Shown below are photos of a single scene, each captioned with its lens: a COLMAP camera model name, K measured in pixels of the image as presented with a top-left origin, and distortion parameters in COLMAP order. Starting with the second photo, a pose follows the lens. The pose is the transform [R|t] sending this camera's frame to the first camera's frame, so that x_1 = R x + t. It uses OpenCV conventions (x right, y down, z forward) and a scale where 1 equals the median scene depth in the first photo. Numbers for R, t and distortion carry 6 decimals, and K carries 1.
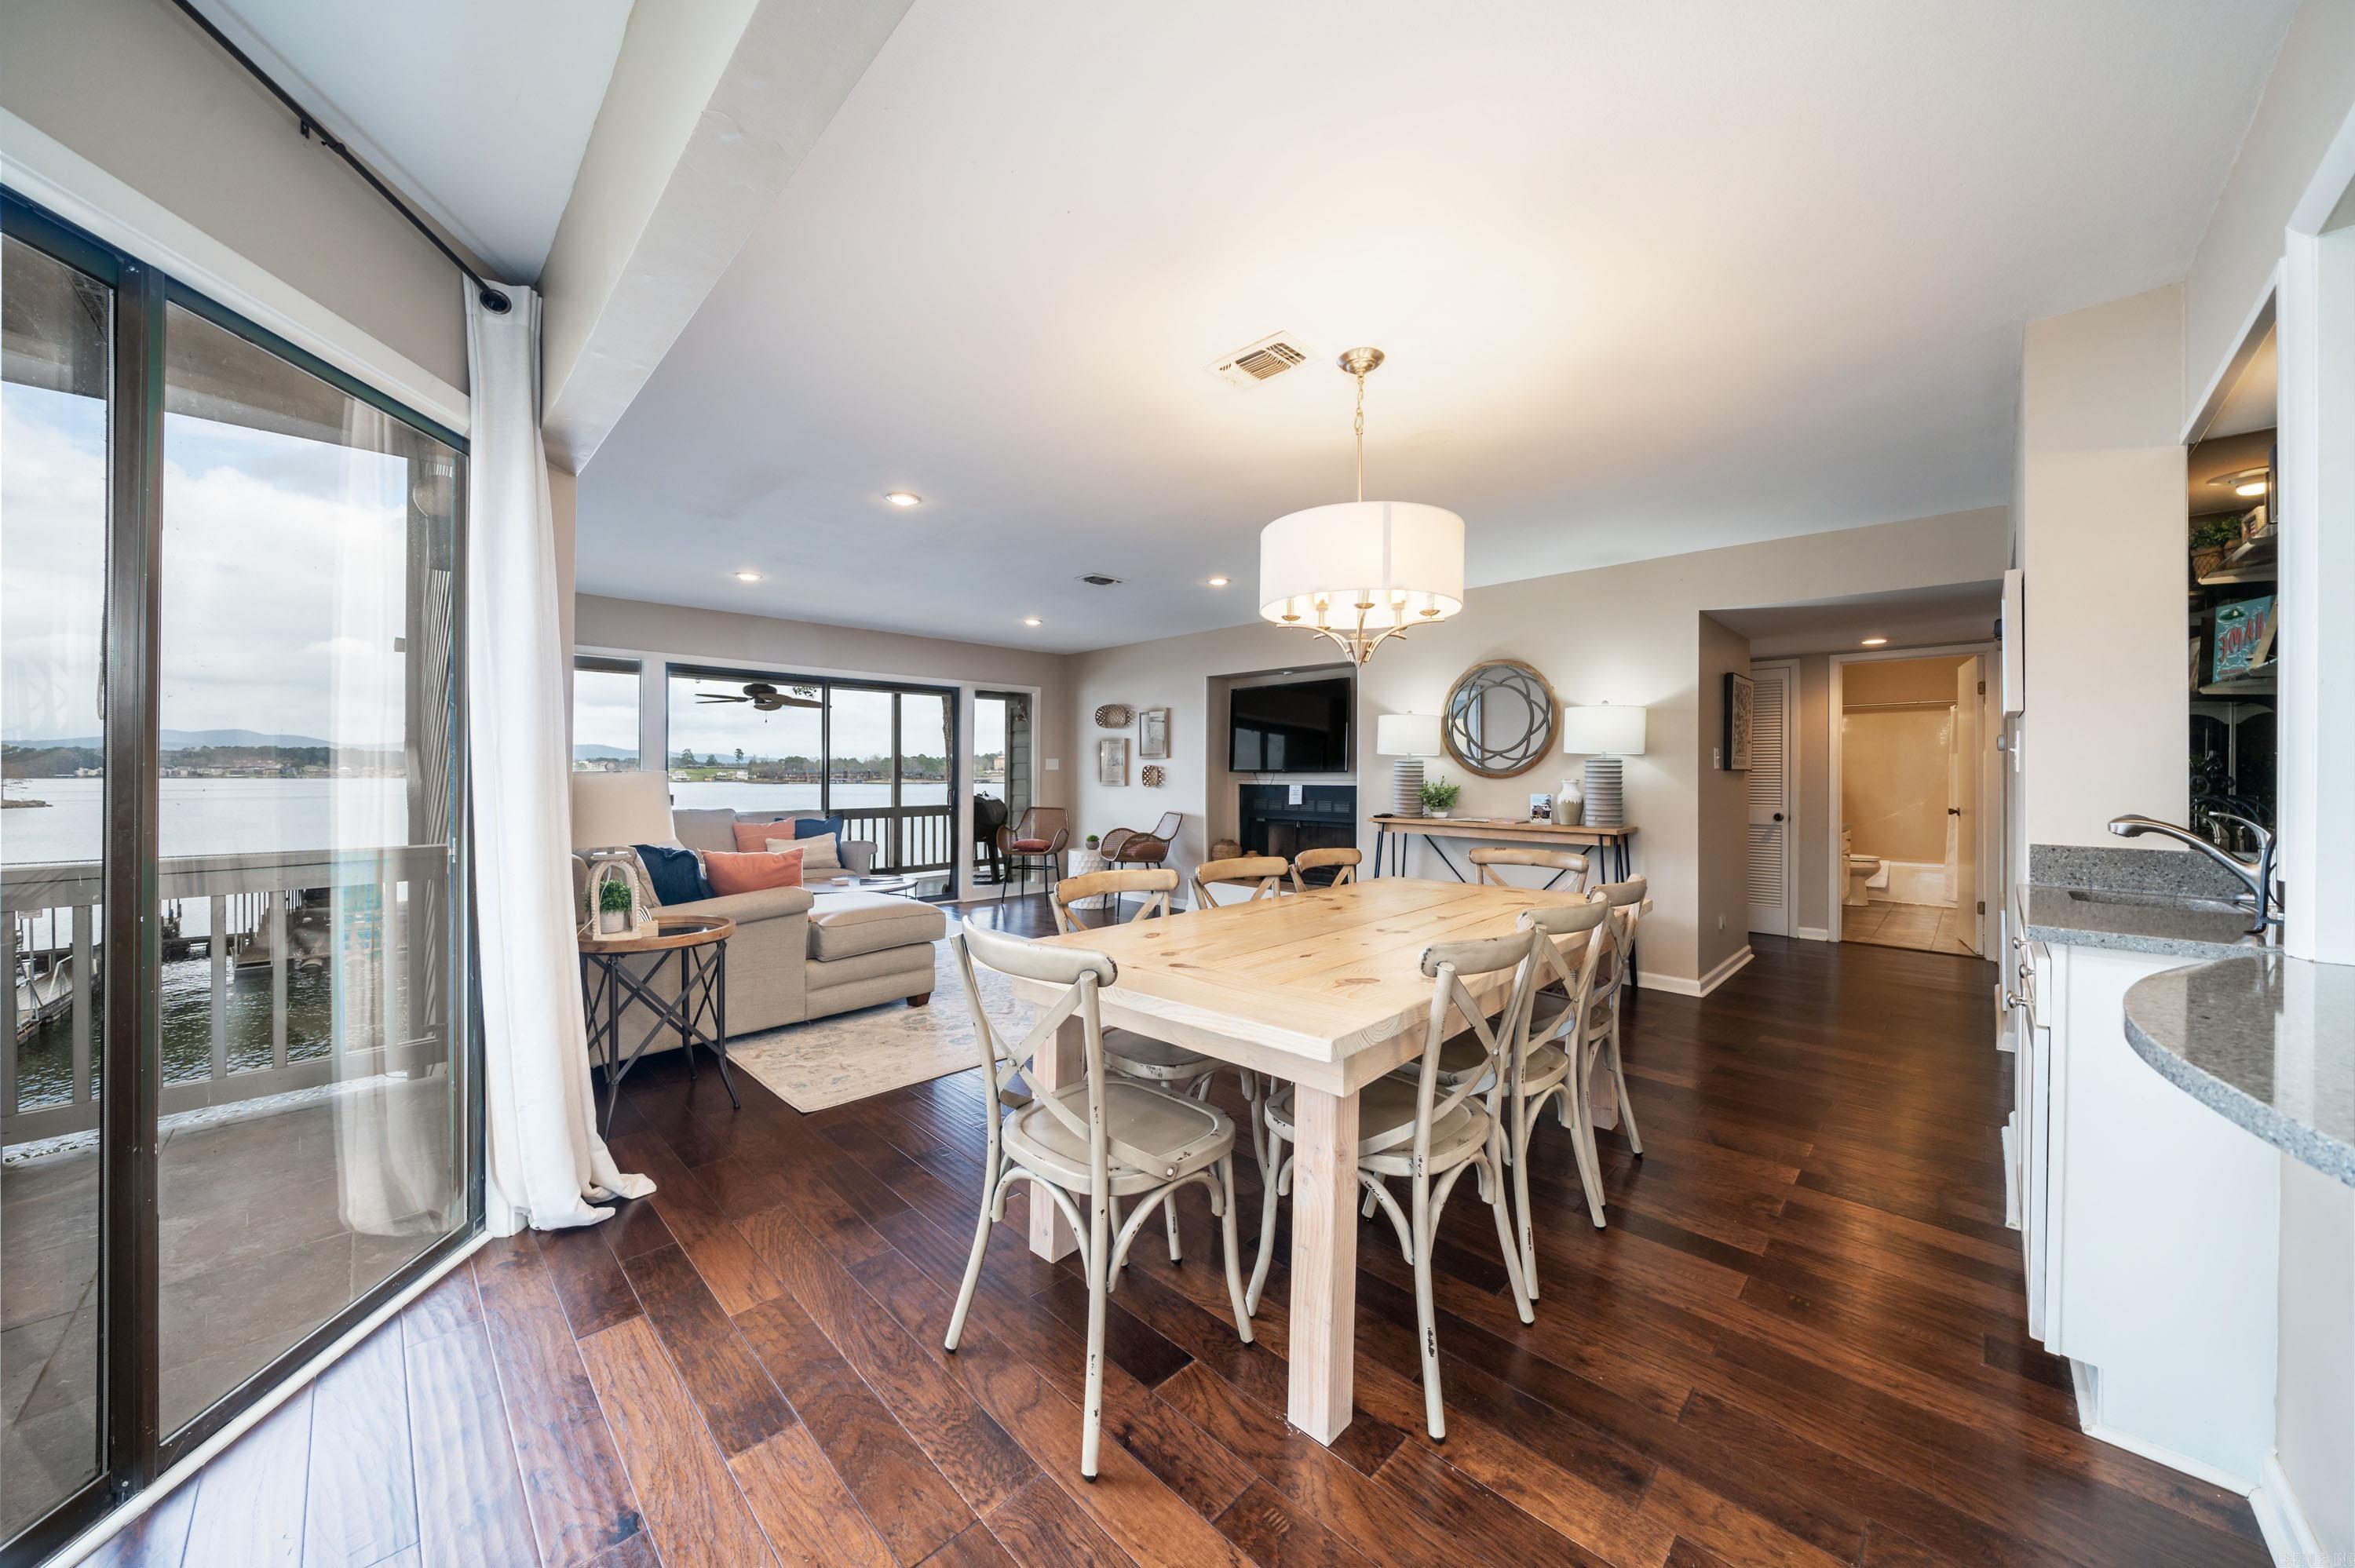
lens RADIAL K [[814.3, 0, 1160.4], [0, 814.3, 774.8], [0, 0, 1]] dist [-0.002483, -0.000351]
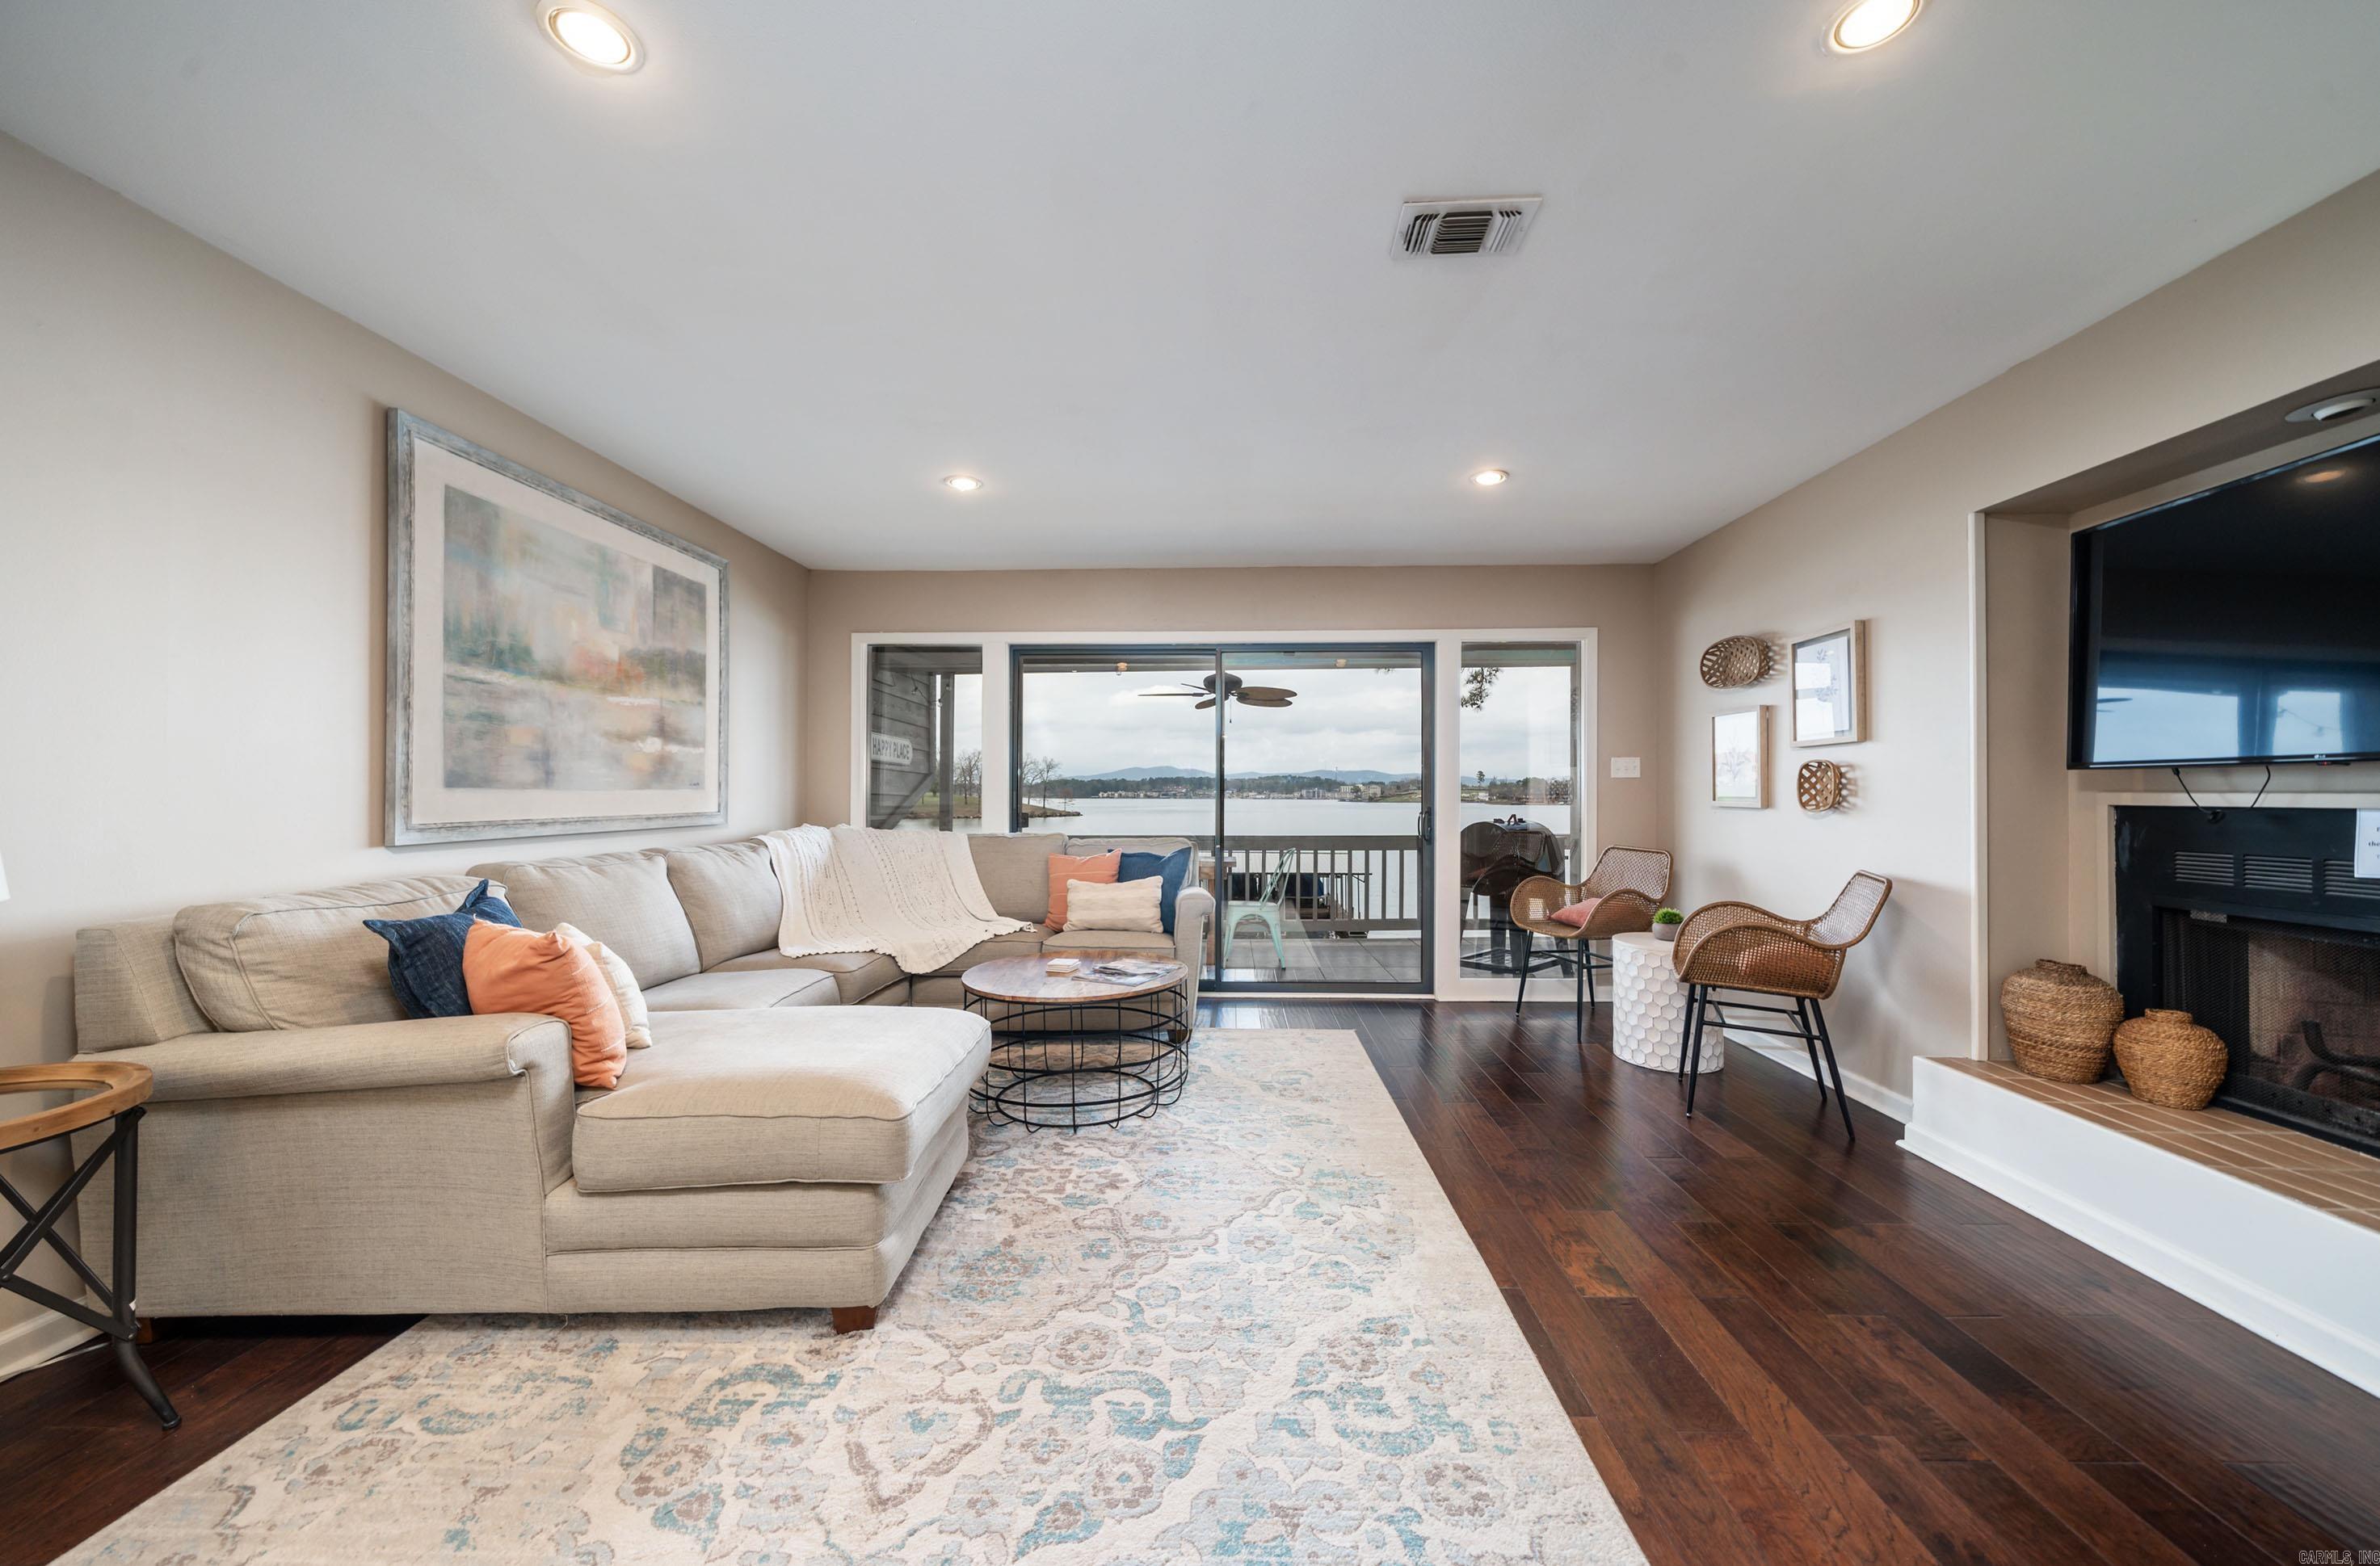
lens RADIAL K [[822.9, 0, 1208.6], [0, 822.9, 787.2], [0, 0, 1]] dist [-0.002483, -0.000351]
pose [[0.698476, -0.008856, -0.715579, 0.081379], [0.001462, 0.999939, -0.010947, 0.007361], [0.715632, 0.006600, 0.698446, 0.506111]]
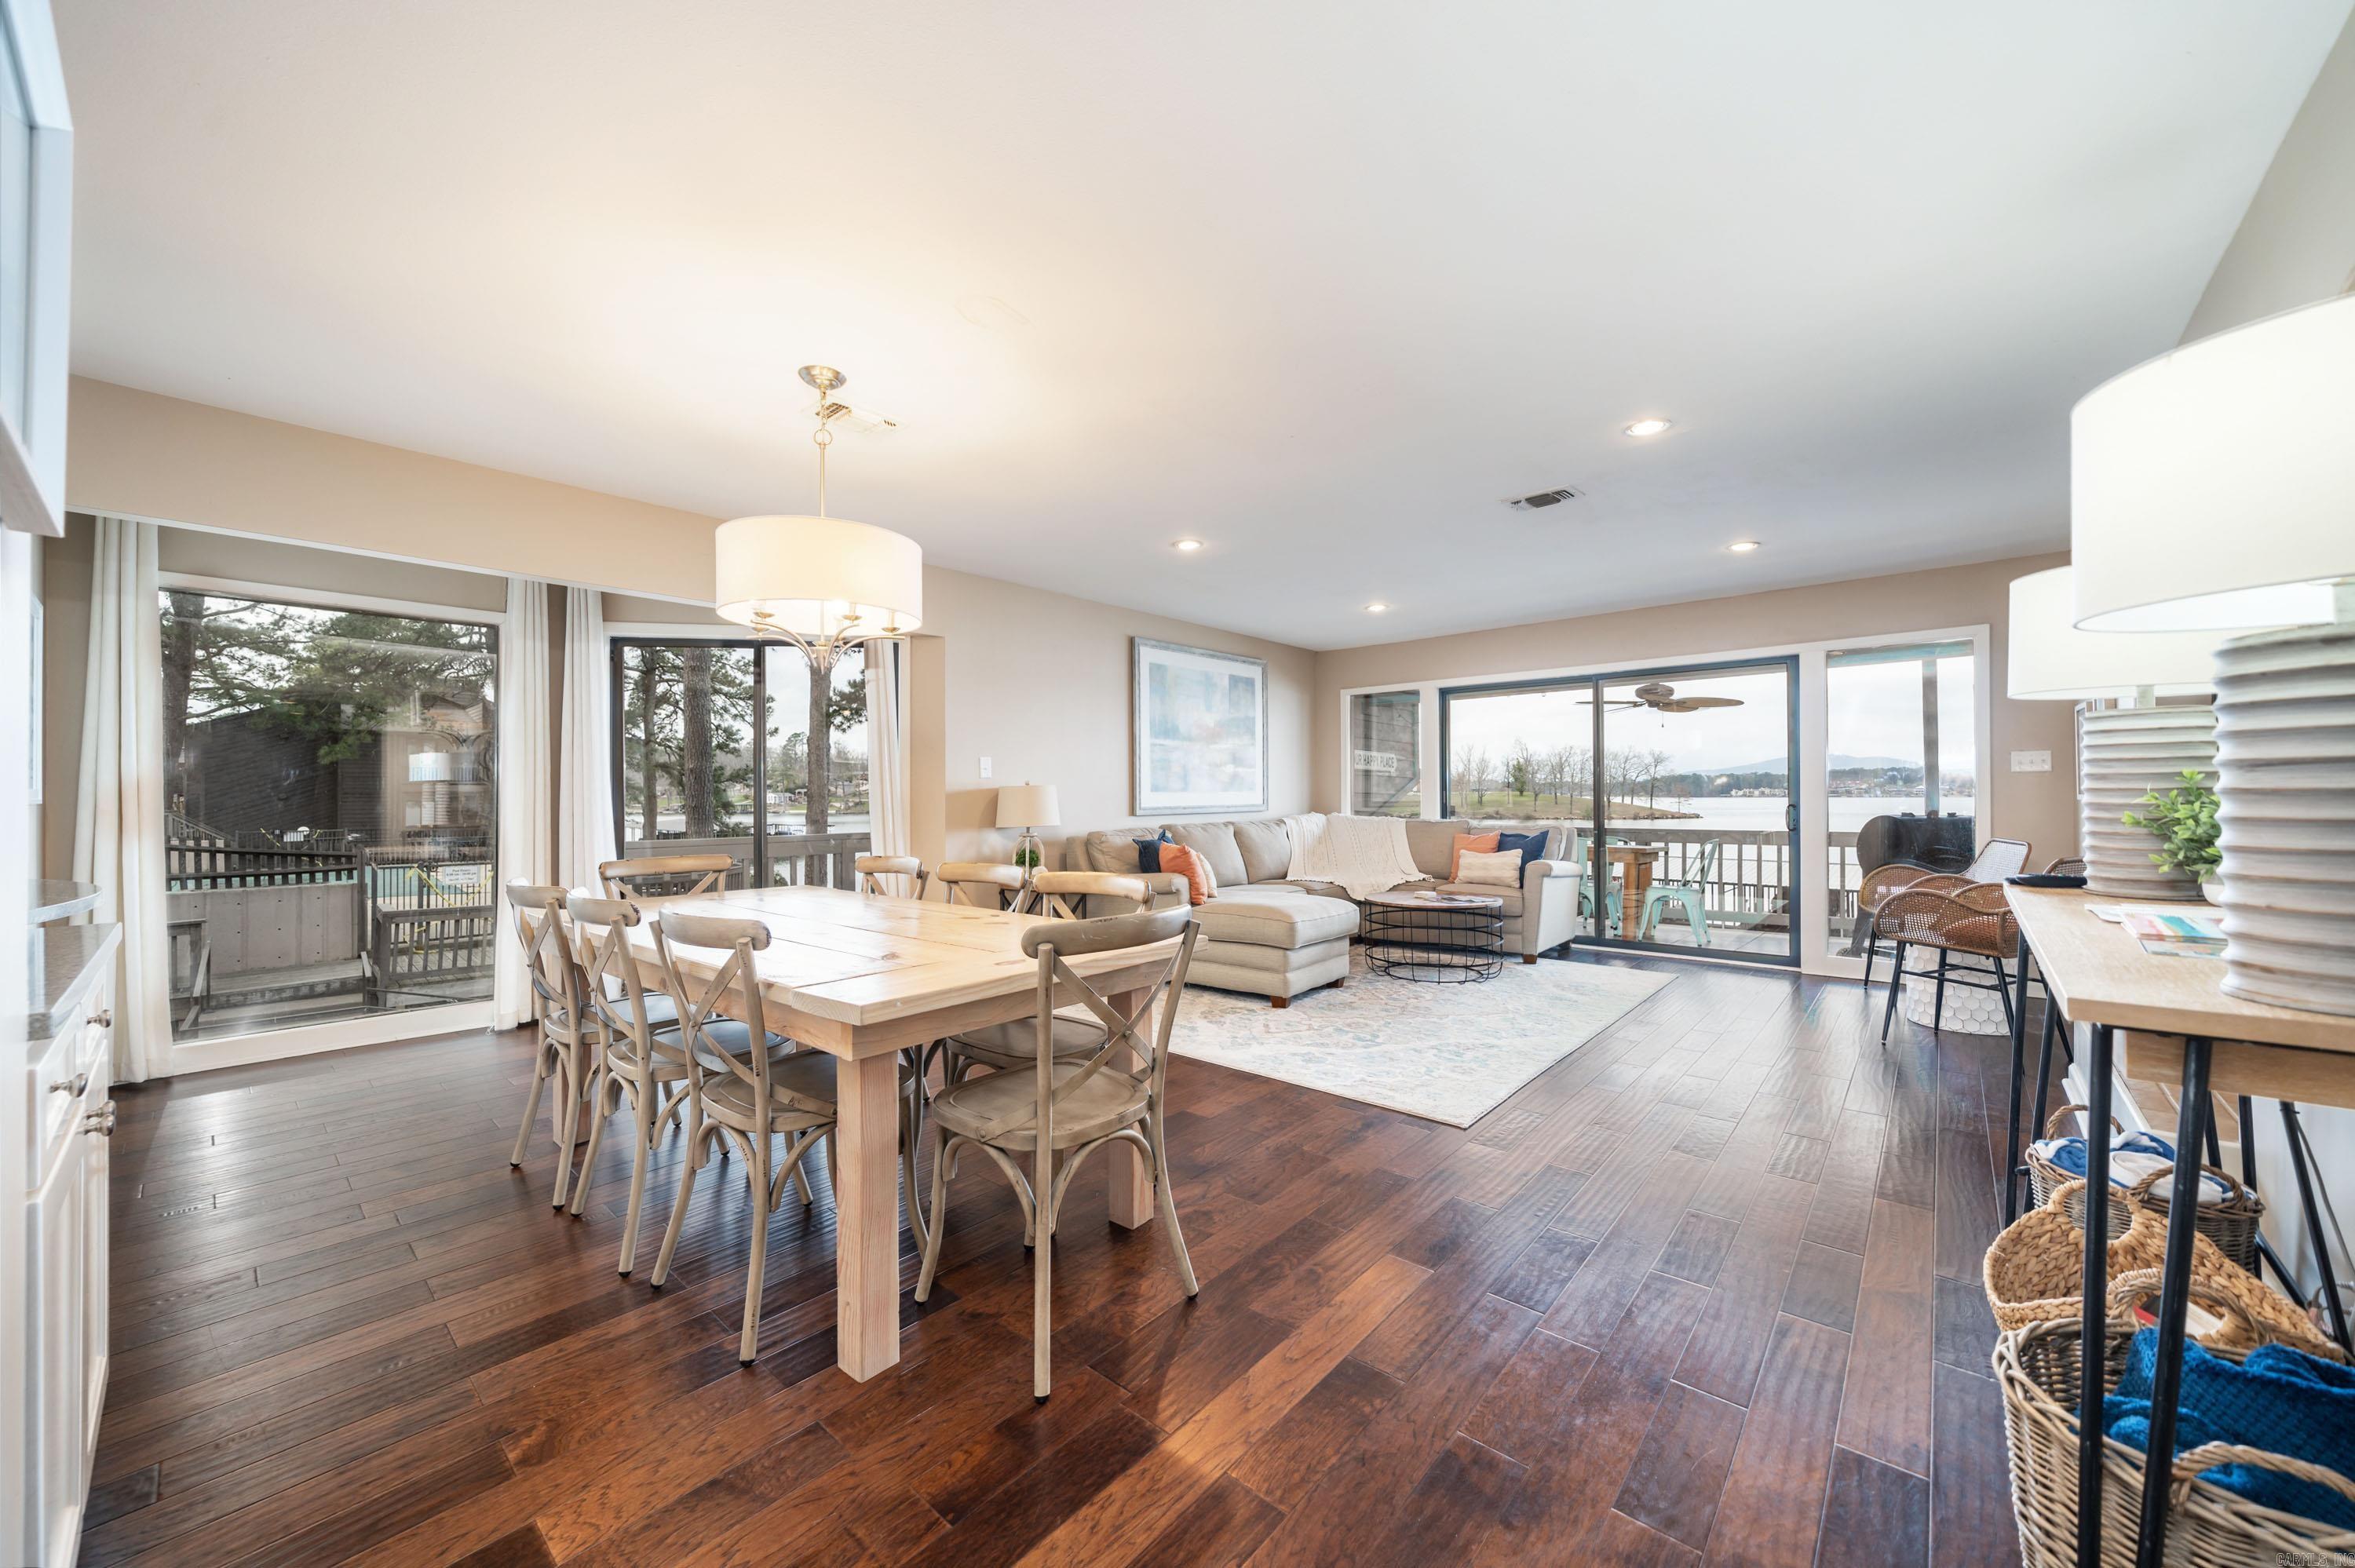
lens RADIAL K [[879.5, 0, 1188.7], [0, 879.5, 788.4], [0, 0, 1]] dist [-0.000986, -0.001399]
pose [[0.081302, -0.012481, -0.996611, 0.490823], [0.006322, 0.999908, -0.012006, 0.010826], [0.996669, -0.005325, 0.081374, 0.482941]]
